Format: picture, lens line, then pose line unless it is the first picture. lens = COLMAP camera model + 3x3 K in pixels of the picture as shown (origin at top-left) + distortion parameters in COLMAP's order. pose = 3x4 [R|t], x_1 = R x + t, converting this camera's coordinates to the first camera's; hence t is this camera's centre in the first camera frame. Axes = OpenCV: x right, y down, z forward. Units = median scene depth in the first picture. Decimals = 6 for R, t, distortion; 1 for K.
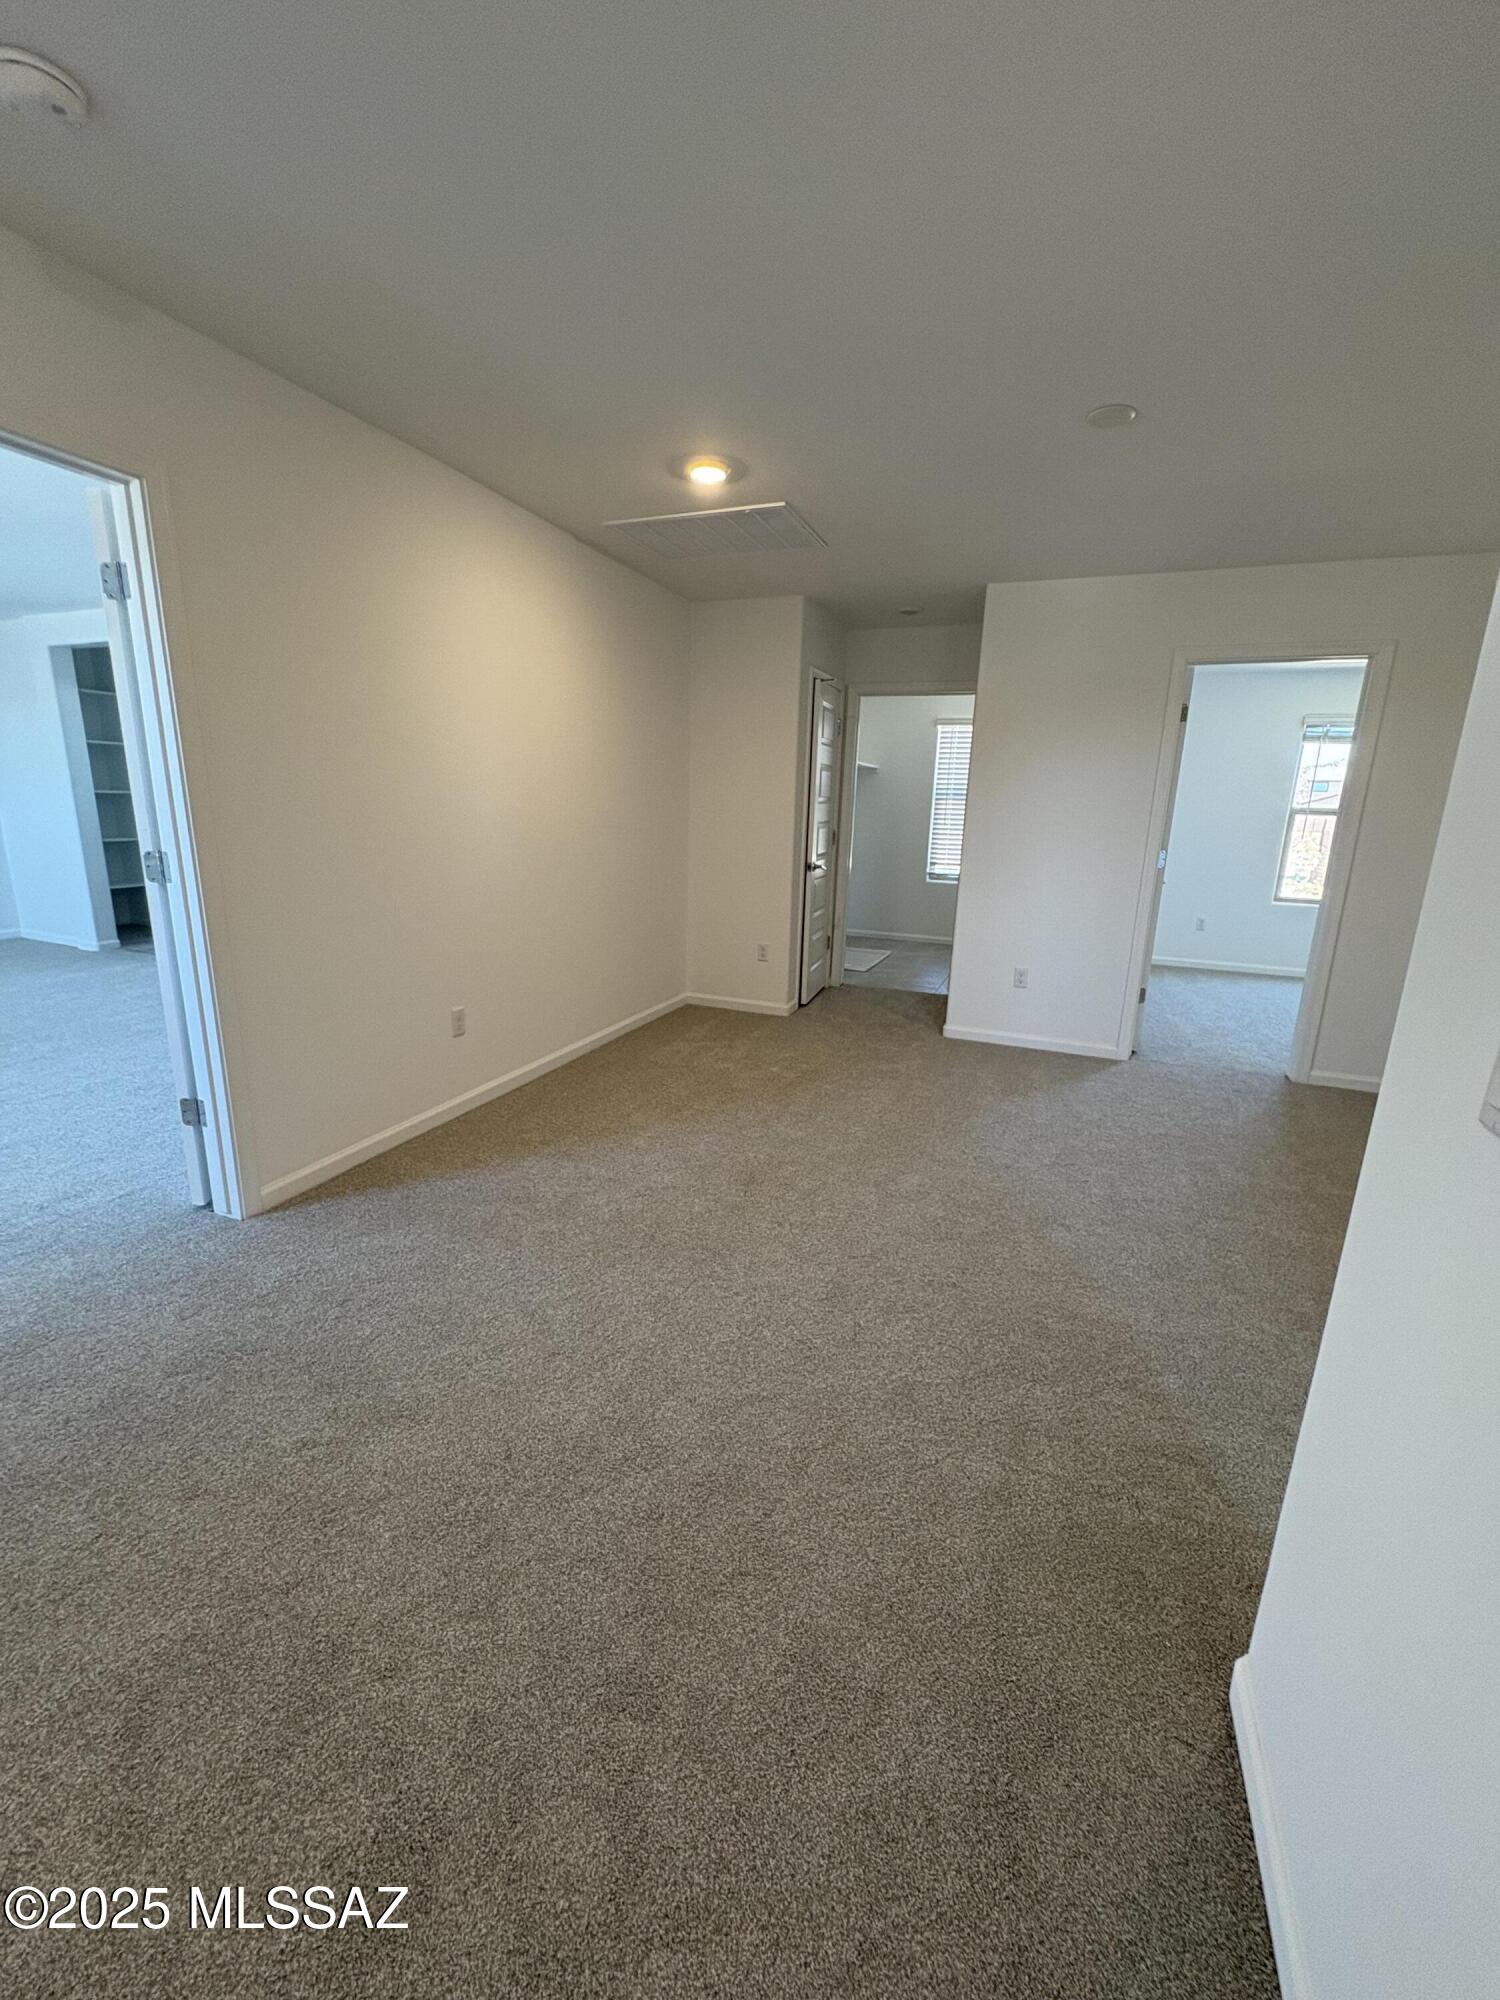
lens RADIAL K [[802.7, 0, 735.3], [0, 802.7, 996.3], [0, 0, 1]] dist [0.002831, -0.000104]
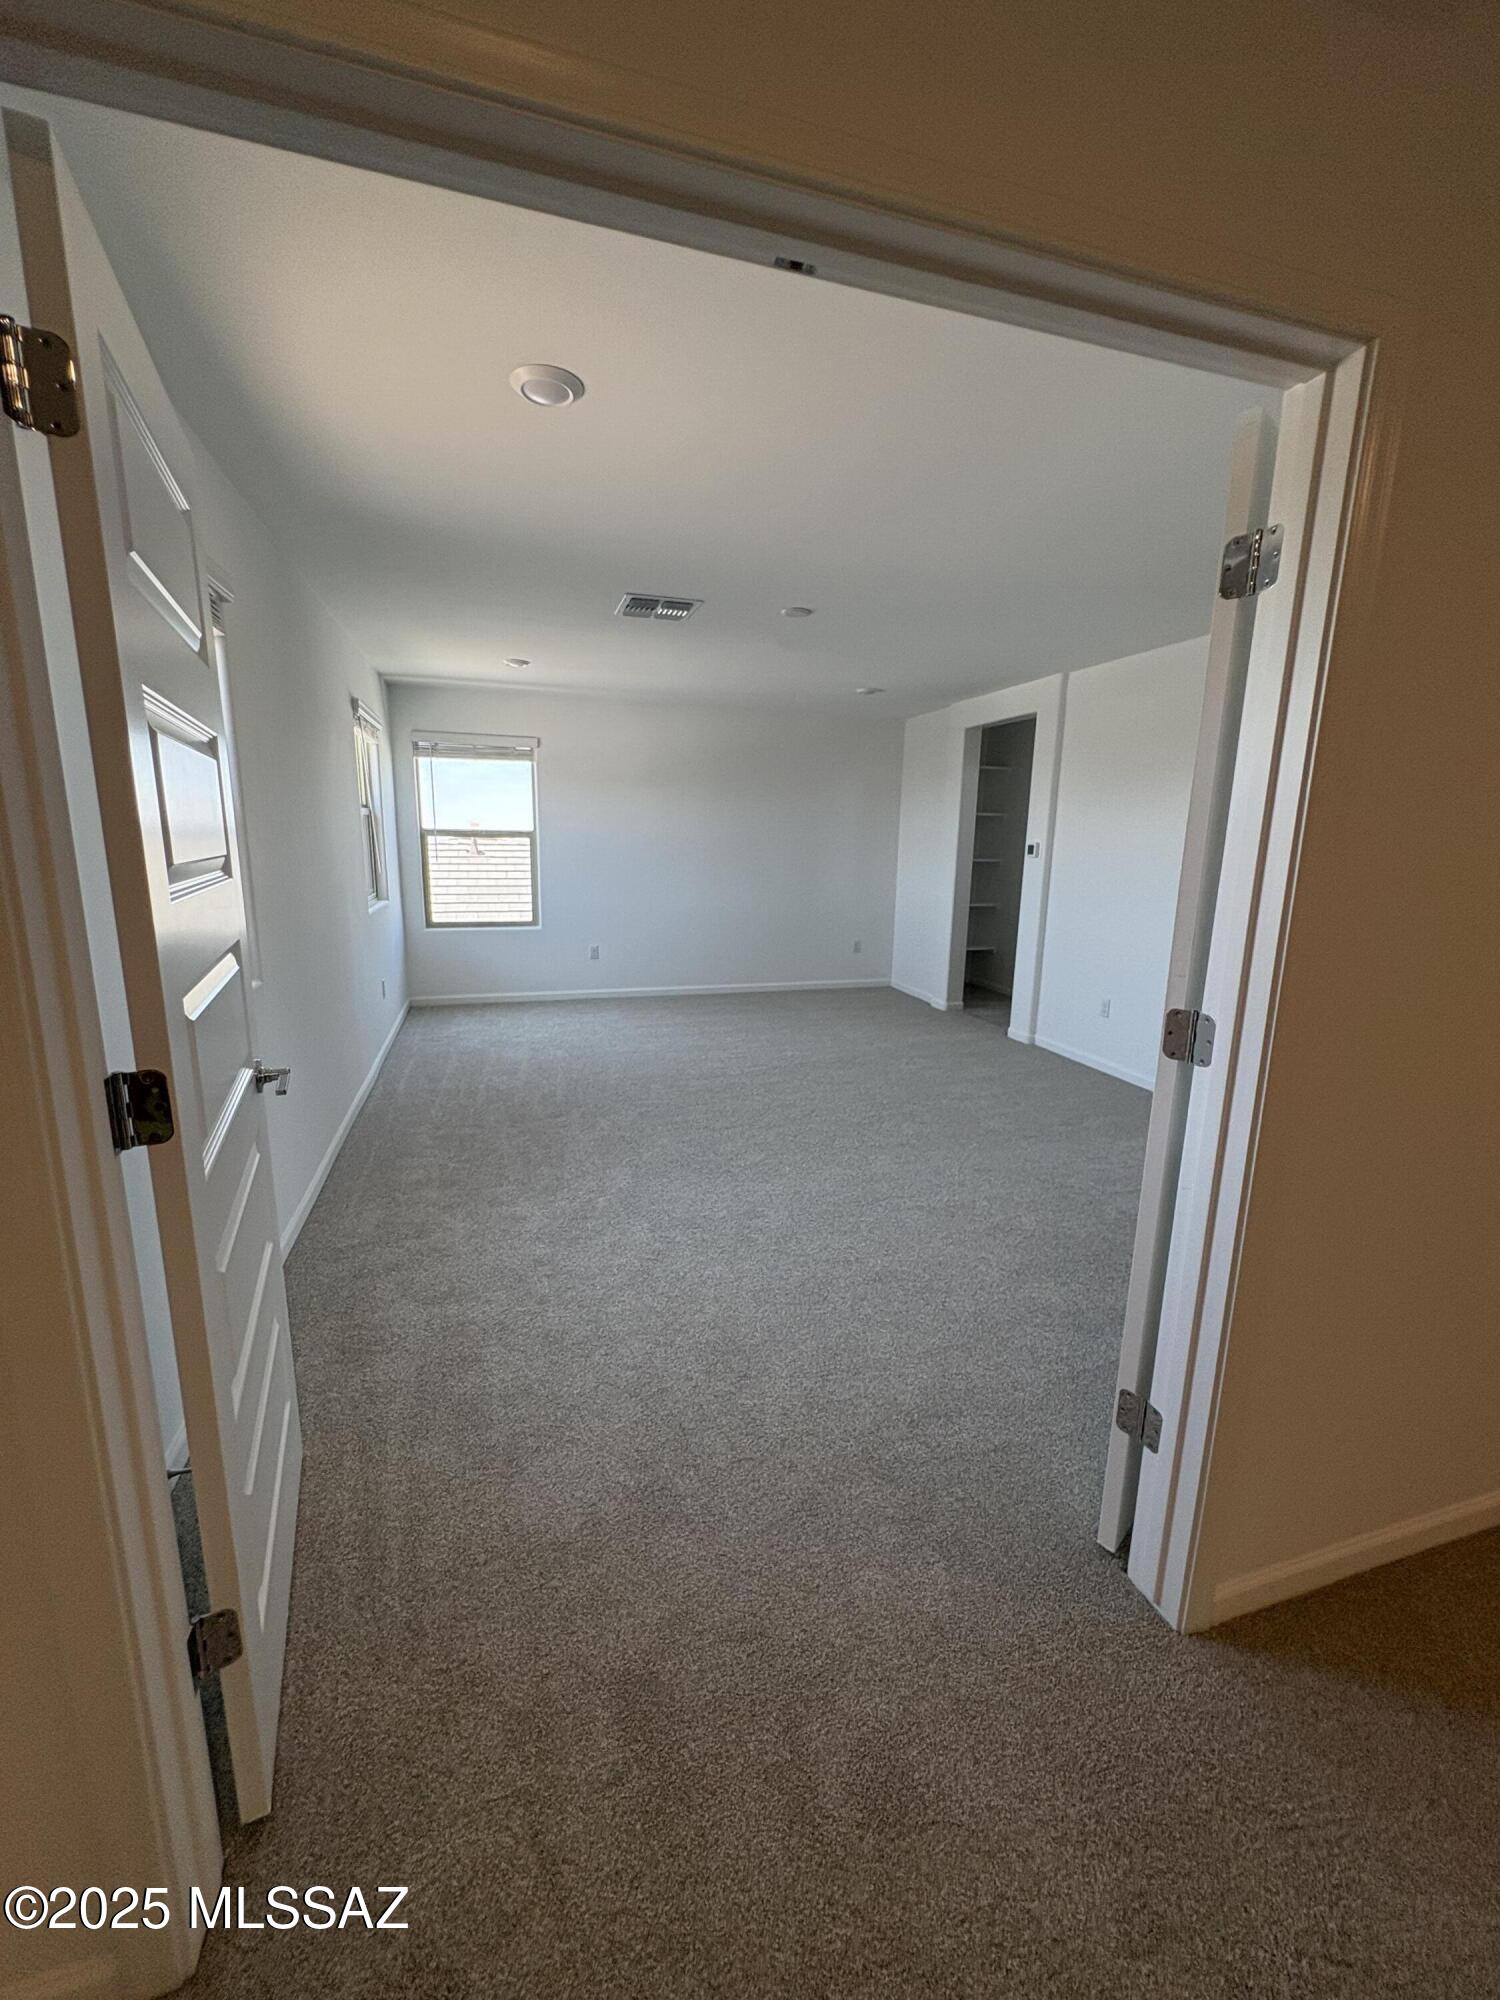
lens RADIAL K [[802.7, 0, 753.4], [0, 802.7, 1003.0], [0, 0, 1]] dist [0.002831, -0.000104]
pose [[0.639760, 0.140386, -0.755645, -0.259105], [-0.183836, 0.982589, 0.026906, -0.078128], [0.746265, 0.121702, 0.654429, 0.197082]]
